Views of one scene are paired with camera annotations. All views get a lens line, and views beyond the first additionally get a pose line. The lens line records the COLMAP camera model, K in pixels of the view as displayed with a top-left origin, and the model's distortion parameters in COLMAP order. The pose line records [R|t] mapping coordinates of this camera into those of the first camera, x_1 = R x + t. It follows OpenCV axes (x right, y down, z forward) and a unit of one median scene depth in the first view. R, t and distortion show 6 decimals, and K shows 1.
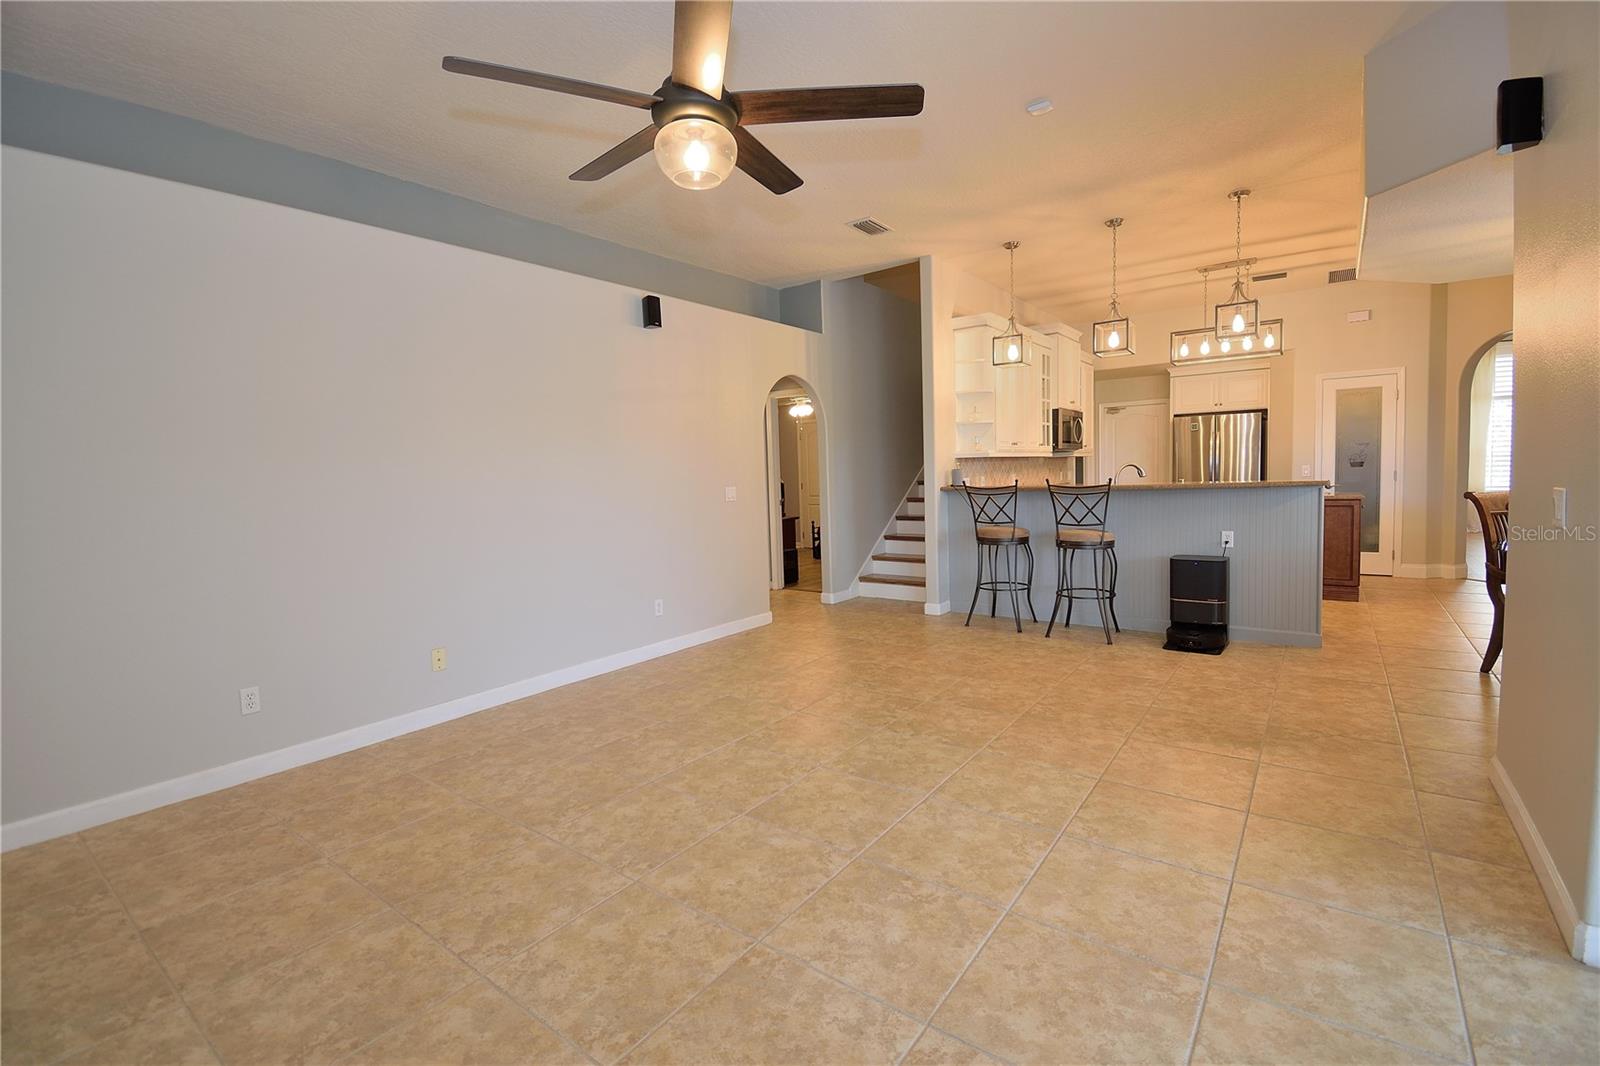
lens RADIAL K [[720.5, 0, 799.4], [0, 720.5, 523.6], [0, 0, 1]] dist [0.016048, -0.021993]
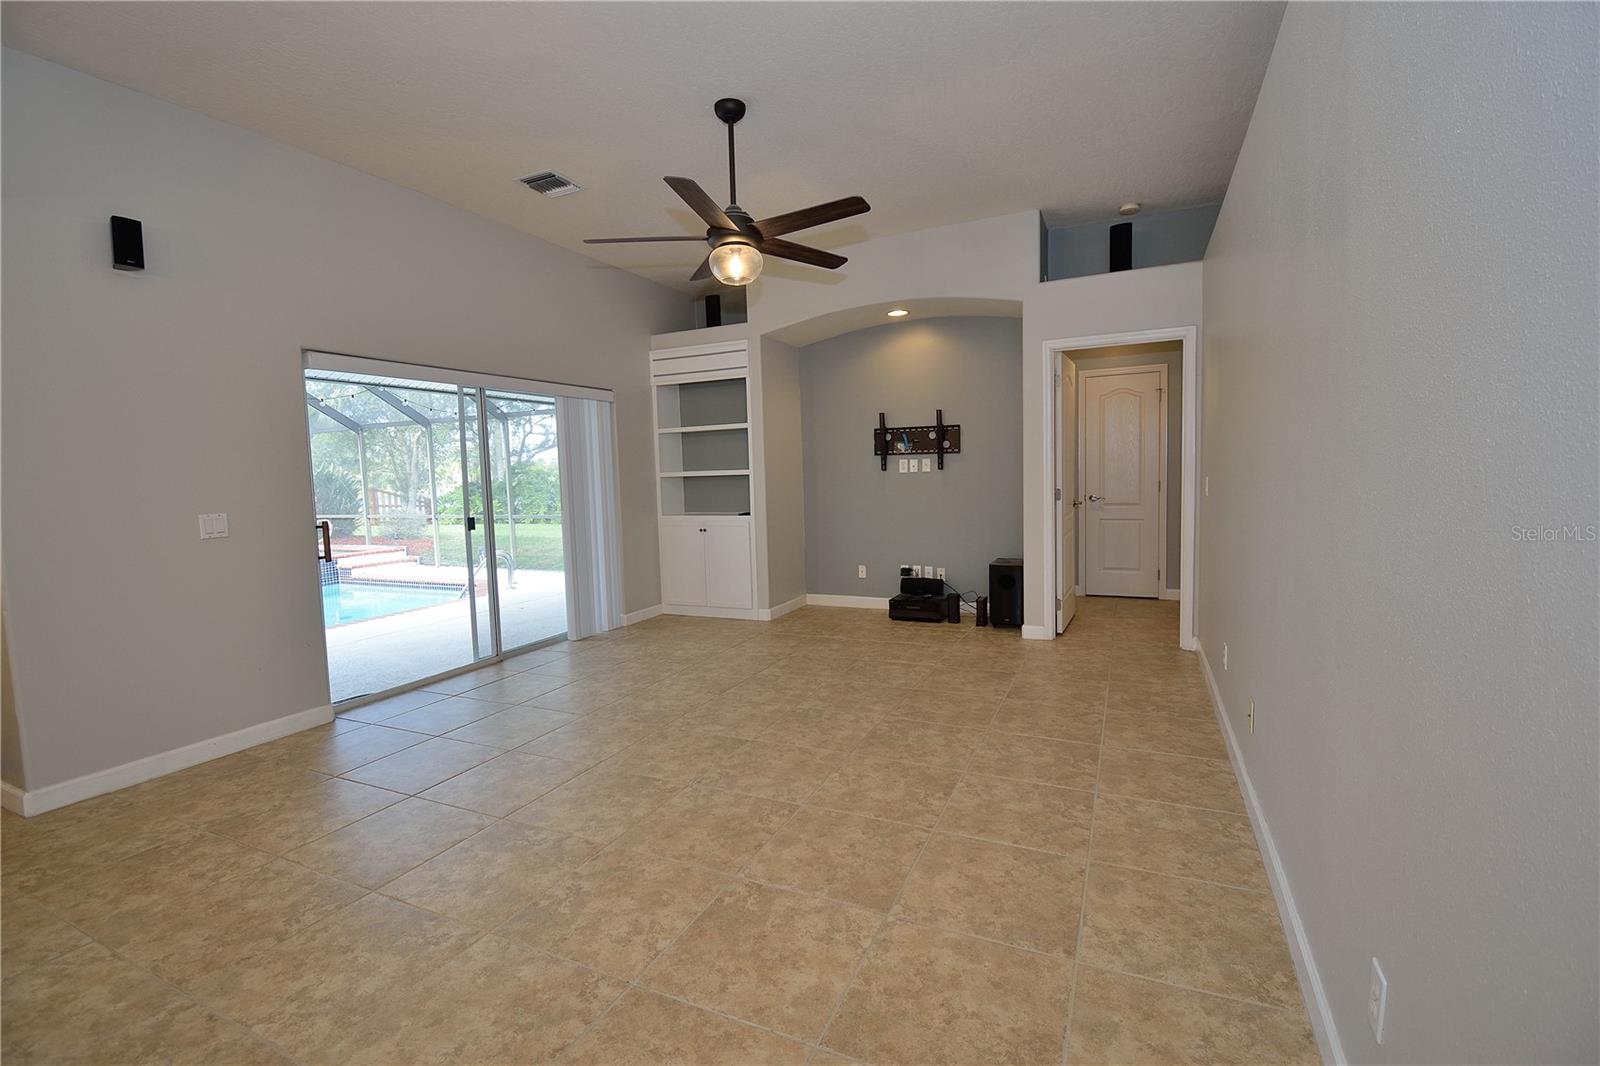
lens RADIAL K [[891.6, 0, 796.7], [0, 891.6, 534.0], [0, 0, 1]] dist [0.001638, -0.051376]
pose [[-0.985066, 0.071545, -0.156611, 0.052948], [0.048478, 0.988031, 0.146442, -0.153725], [0.165213, 0.136662, -0.976744, 2.133913]]
